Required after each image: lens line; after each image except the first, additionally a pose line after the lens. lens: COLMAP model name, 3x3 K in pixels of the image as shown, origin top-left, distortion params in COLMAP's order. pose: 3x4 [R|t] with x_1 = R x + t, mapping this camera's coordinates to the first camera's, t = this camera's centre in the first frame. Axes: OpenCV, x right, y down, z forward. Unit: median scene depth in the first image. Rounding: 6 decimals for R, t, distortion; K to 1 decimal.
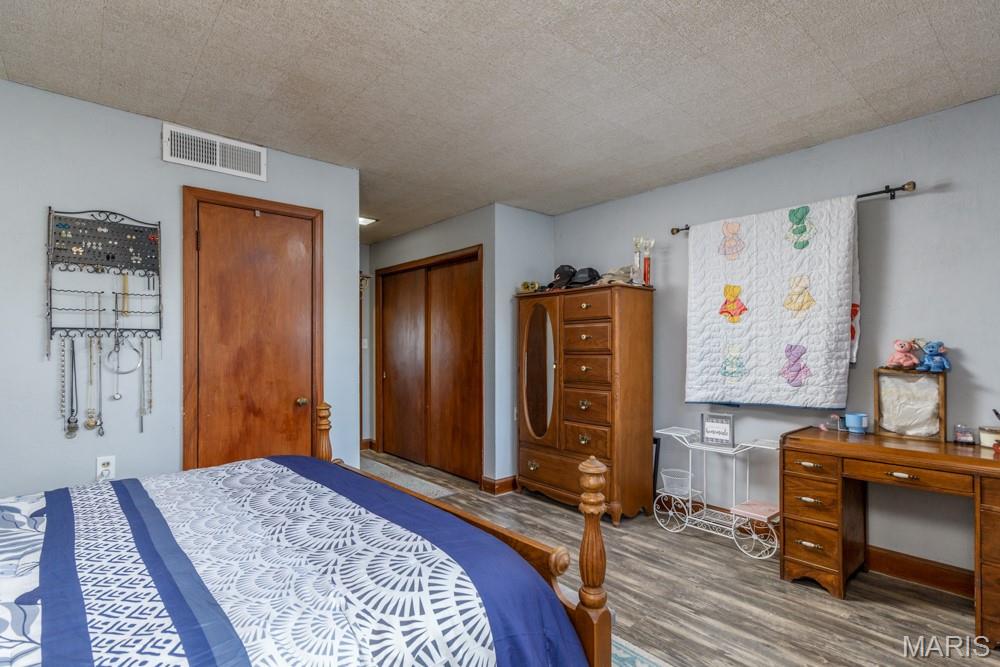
lens RADIAL K [[478.5, 0, 502.7], [0, 478.5, 340.8], [0, 0, 1]] dist [-0.000528, -0.000033]
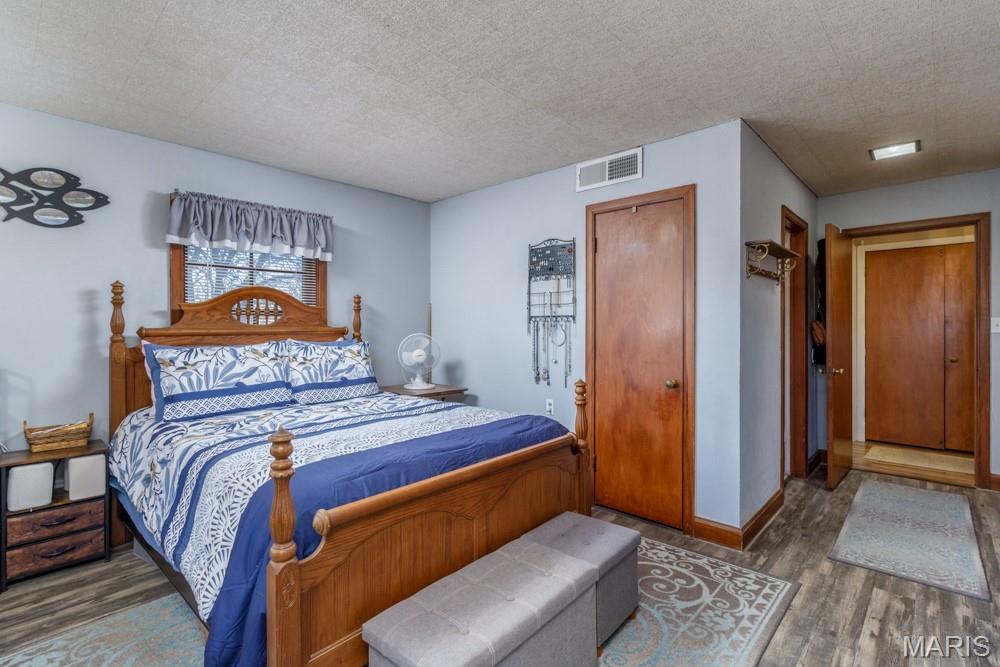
lens RADIAL K [[478.5, 0, 504.1], [0, 478.5, 326.2], [0, 0, 1]] dist [-0.000528, -0.000033]
pose [[0.109798, 0.004864, -0.993942, 0.638991], [0.008711, 0.999945, 0.005856, -0.003218], [0.993916, -0.009302, 0.109750, 0.648519]]
